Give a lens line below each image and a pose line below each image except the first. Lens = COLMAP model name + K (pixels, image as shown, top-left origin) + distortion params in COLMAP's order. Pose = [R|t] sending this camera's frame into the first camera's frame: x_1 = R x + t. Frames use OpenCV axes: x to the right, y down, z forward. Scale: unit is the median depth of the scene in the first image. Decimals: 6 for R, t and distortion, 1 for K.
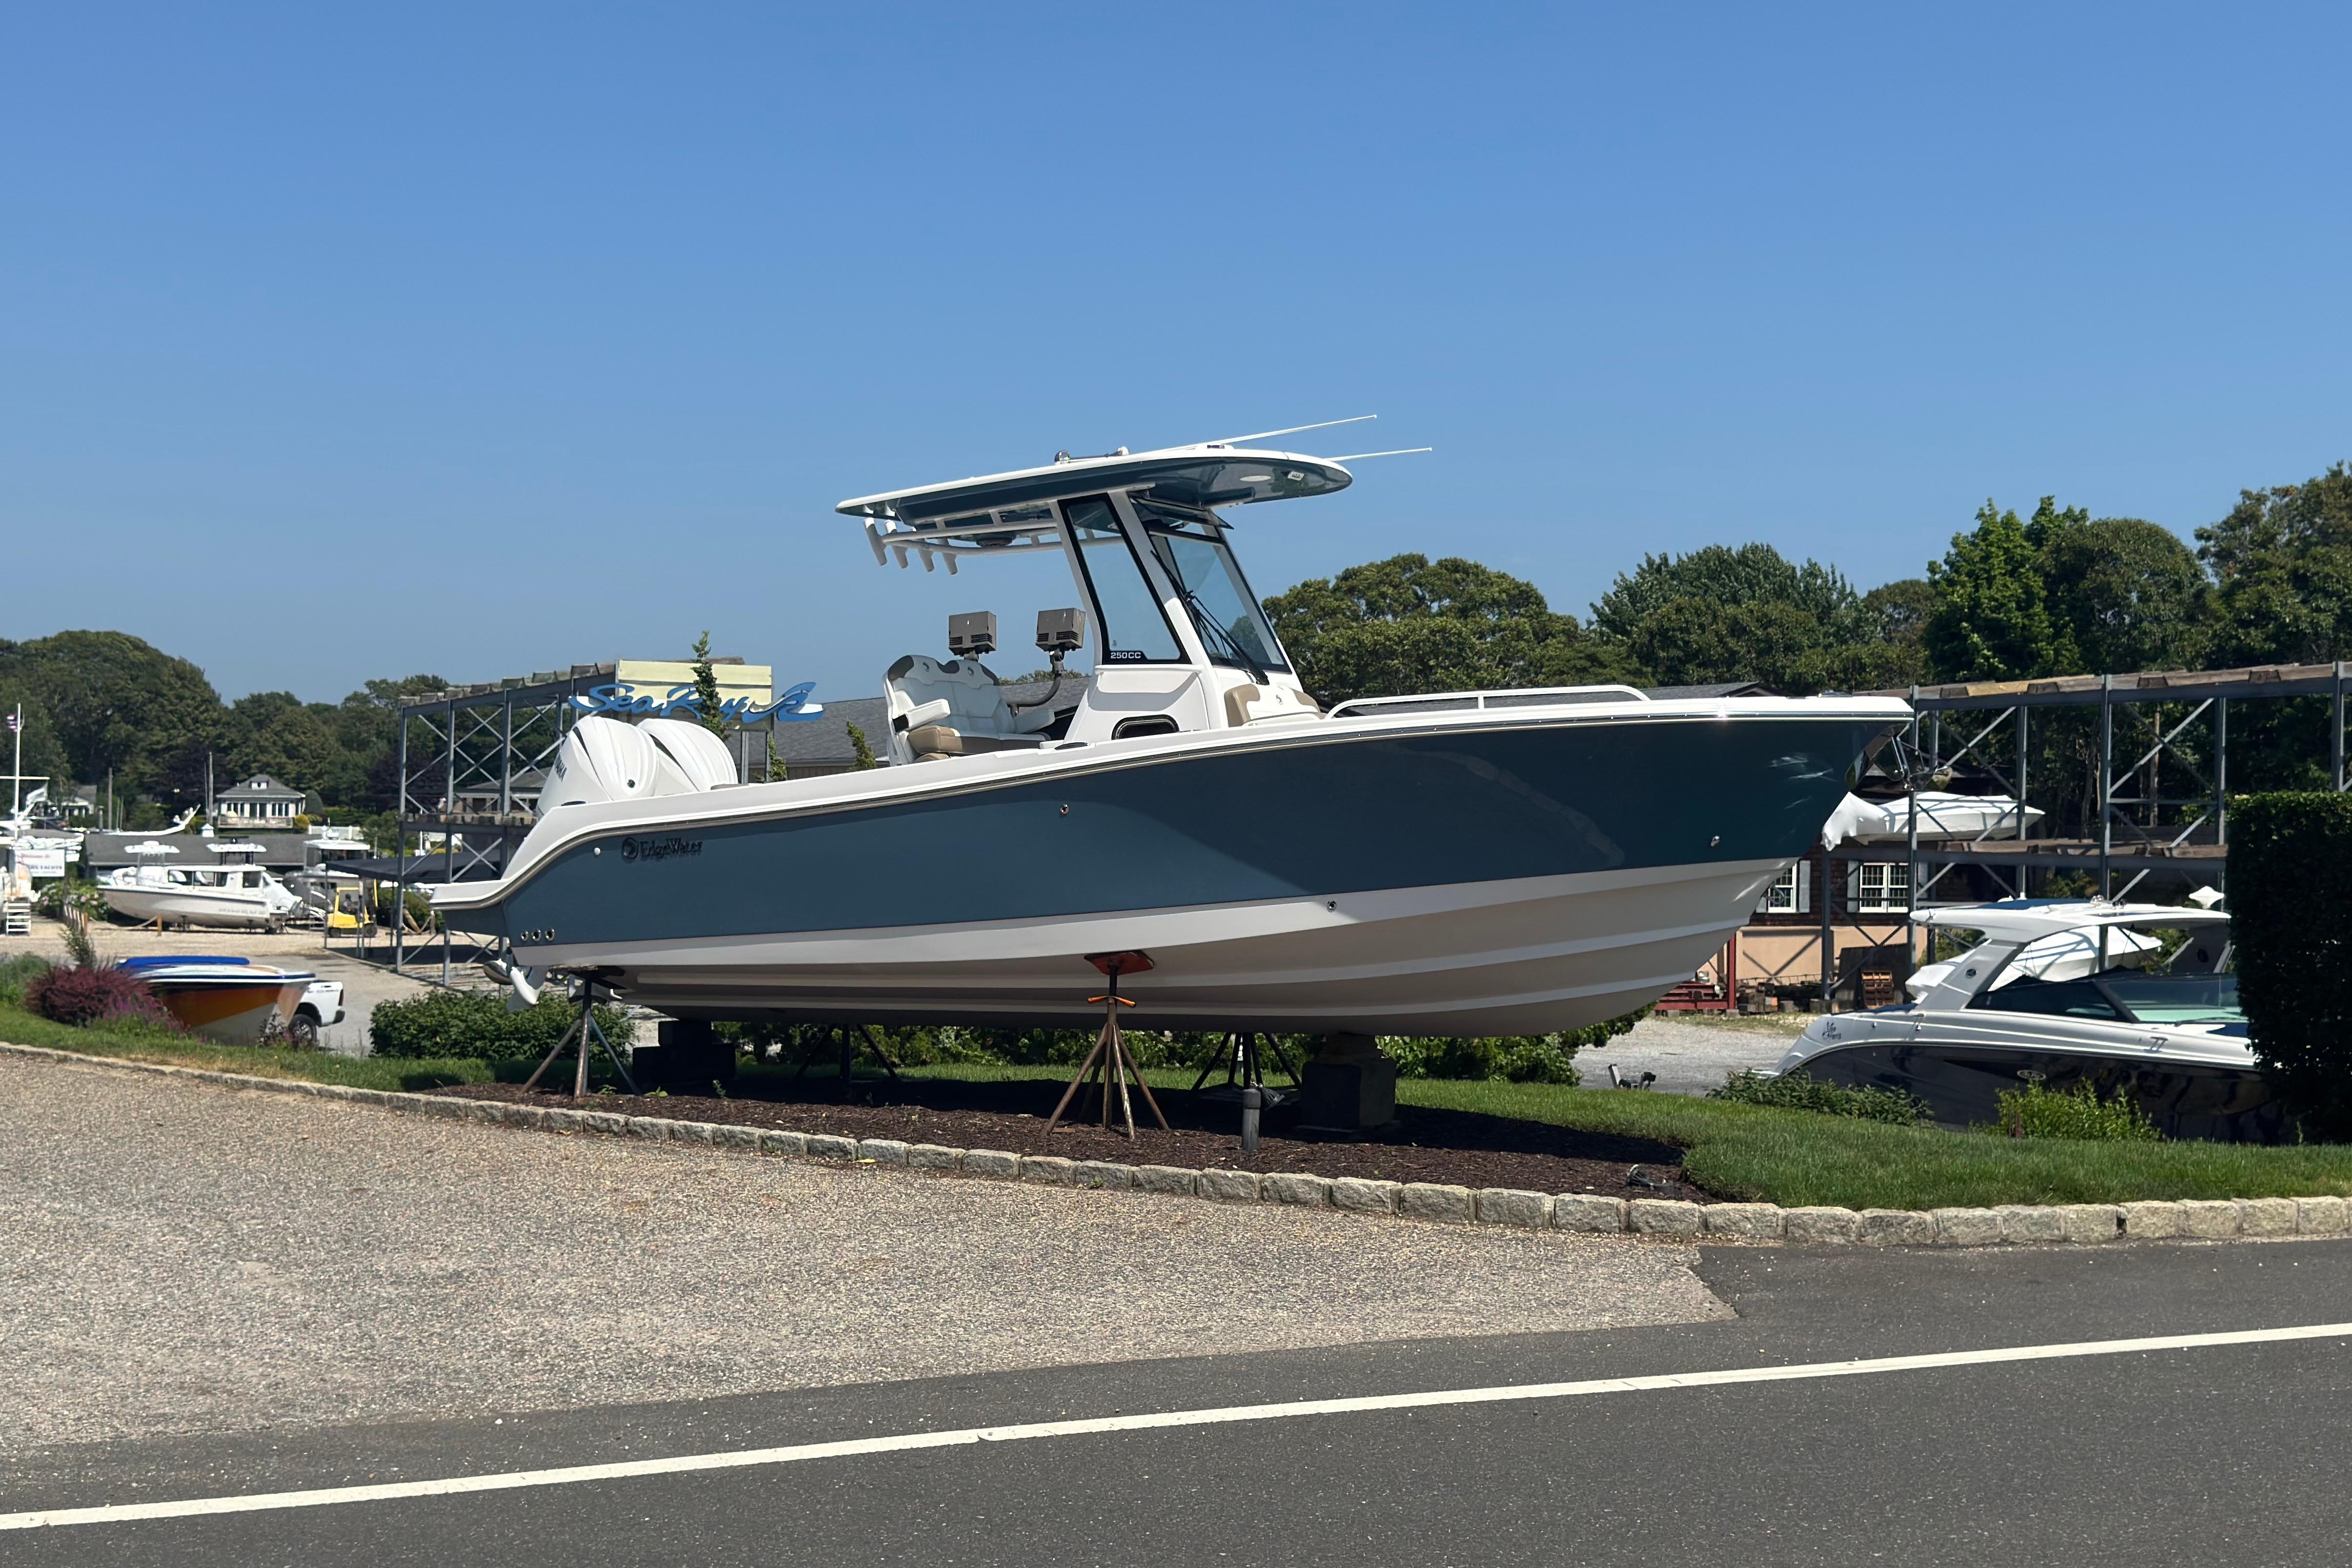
lens RADIAL K [[2766.0, 0, 1172.0], [0, 2766.0, 796.1], [0, 0, 1]] dist [0.132222, 0.000000]
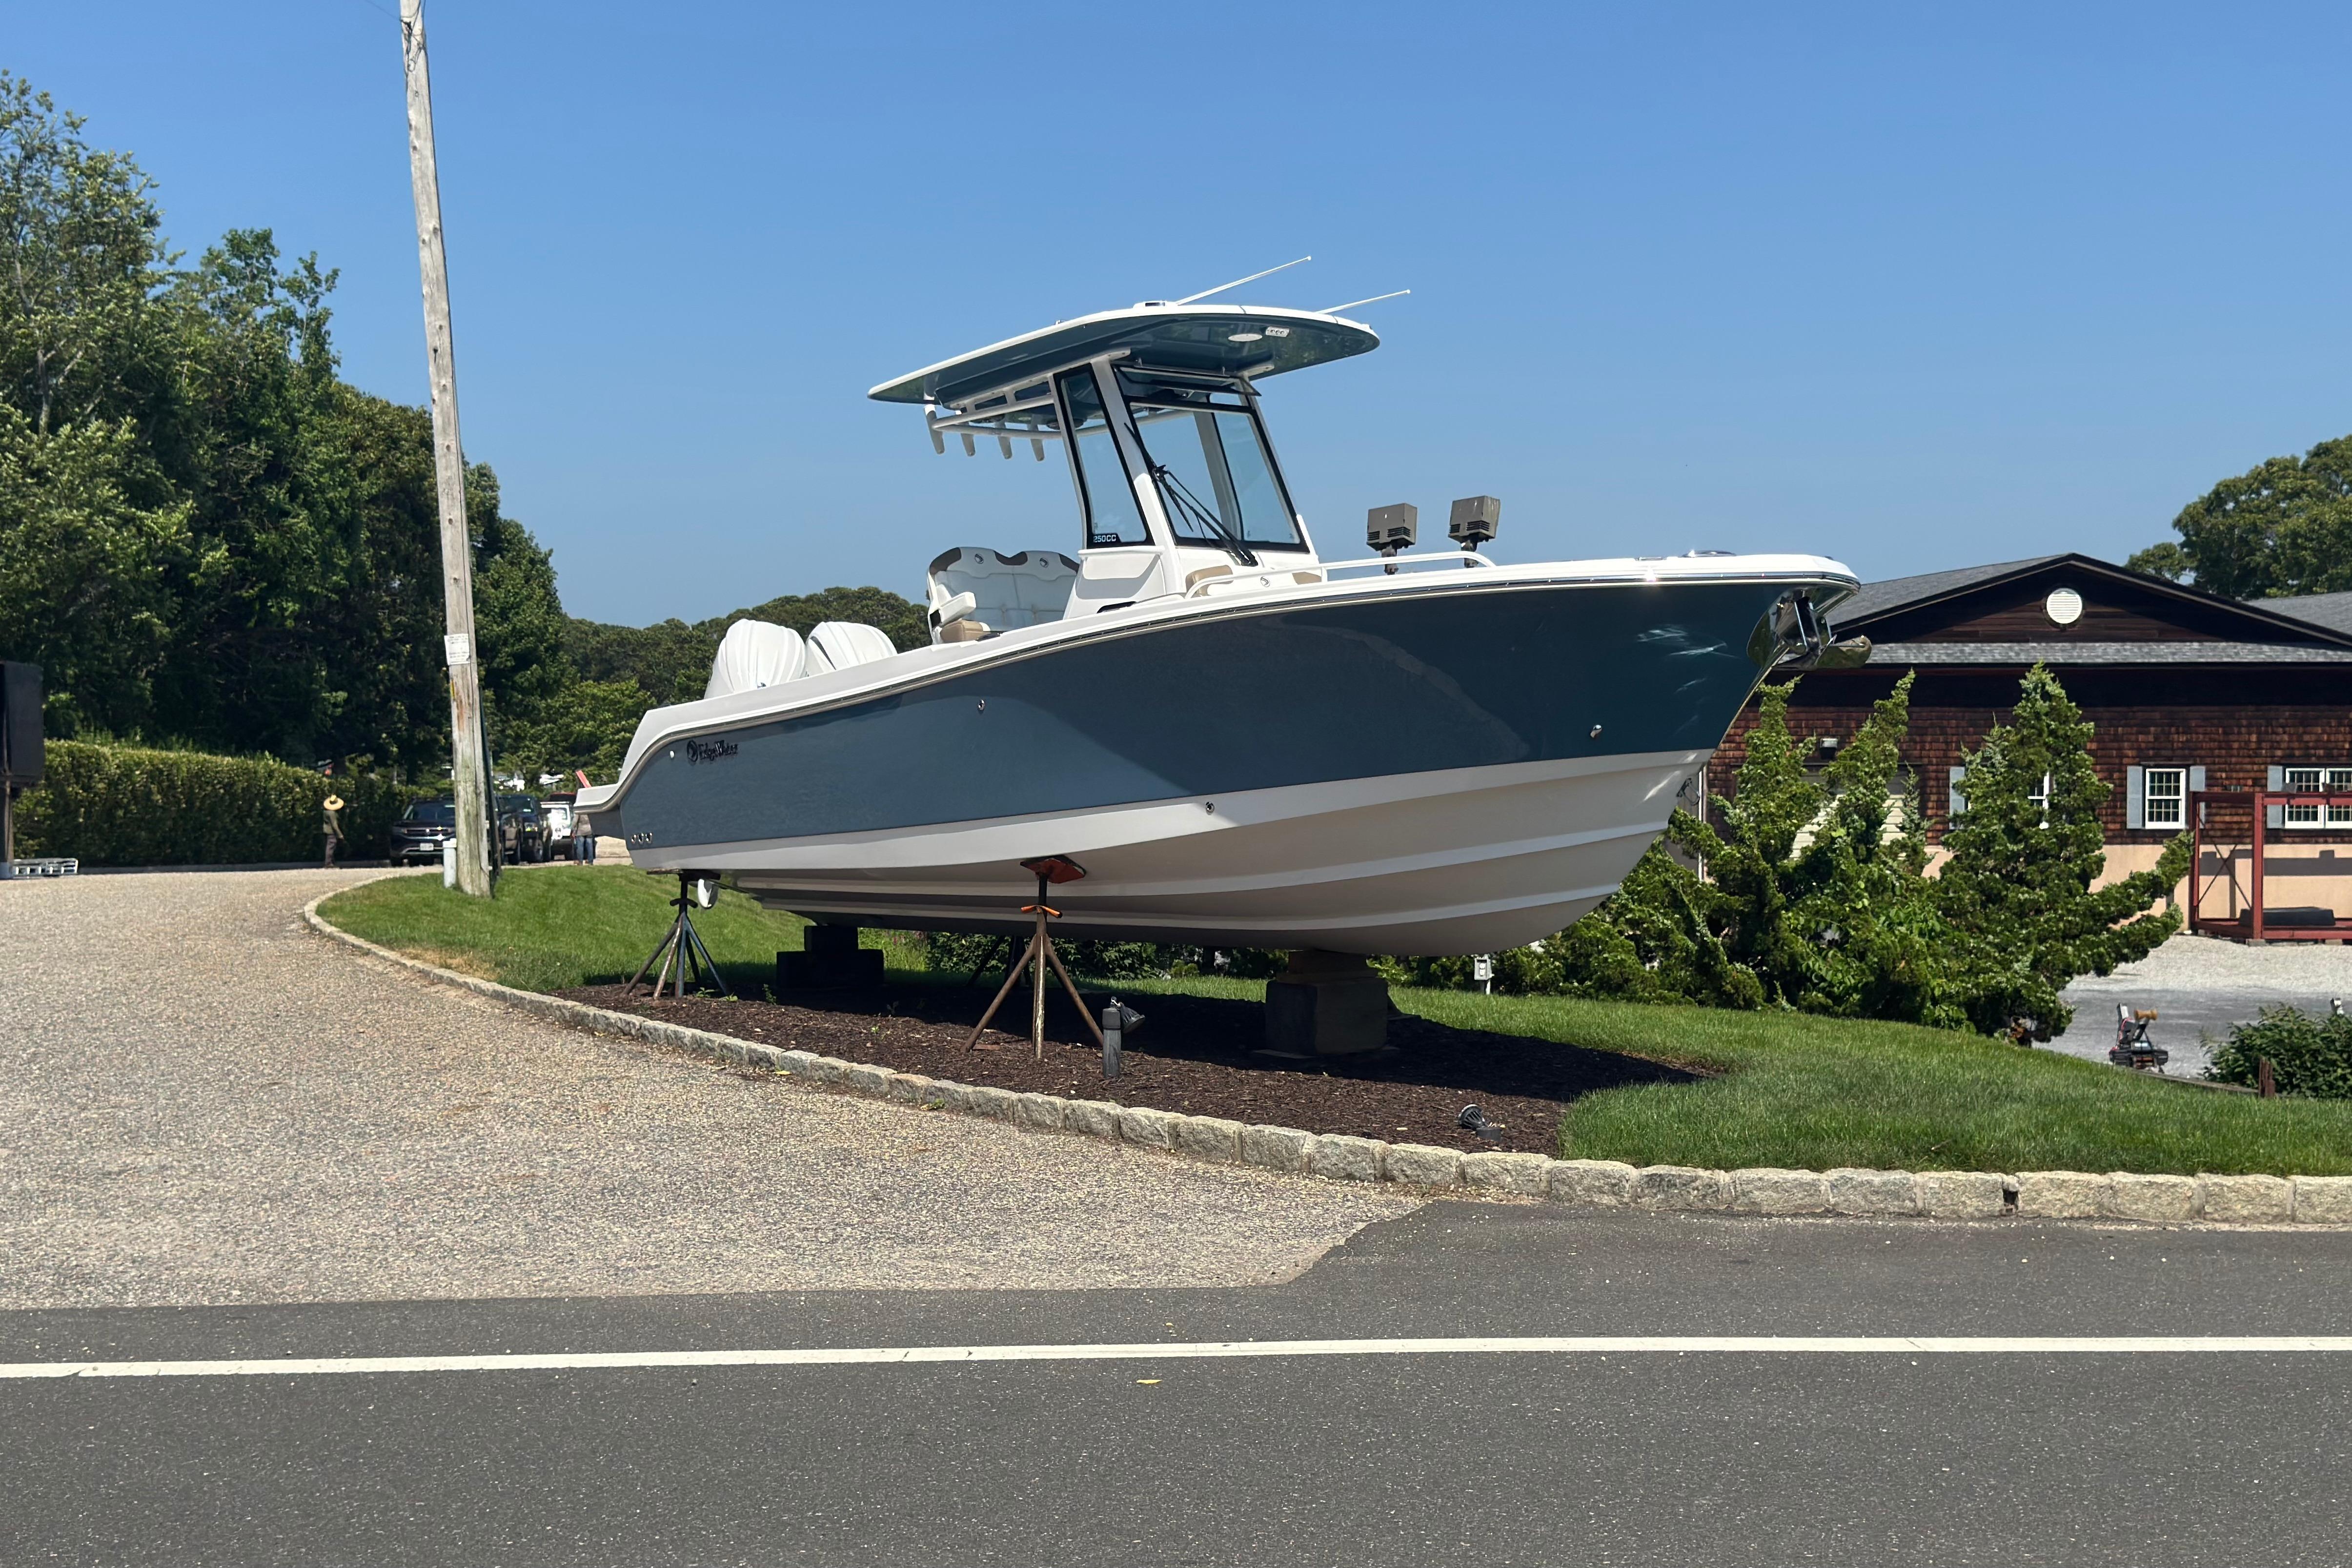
lens RADIAL K [[2766.0, 0, 1179.8], [0, 2766.0, 774.8], [0, 0, 1]] dist [0.132222, 0.000000]
pose [[0.937904, -0.003856, -0.346873, 0.346206], [0.012020, 0.999699, 0.021386, 0.009262], [0.346686, -0.024227, 0.937668, 0.145785]]
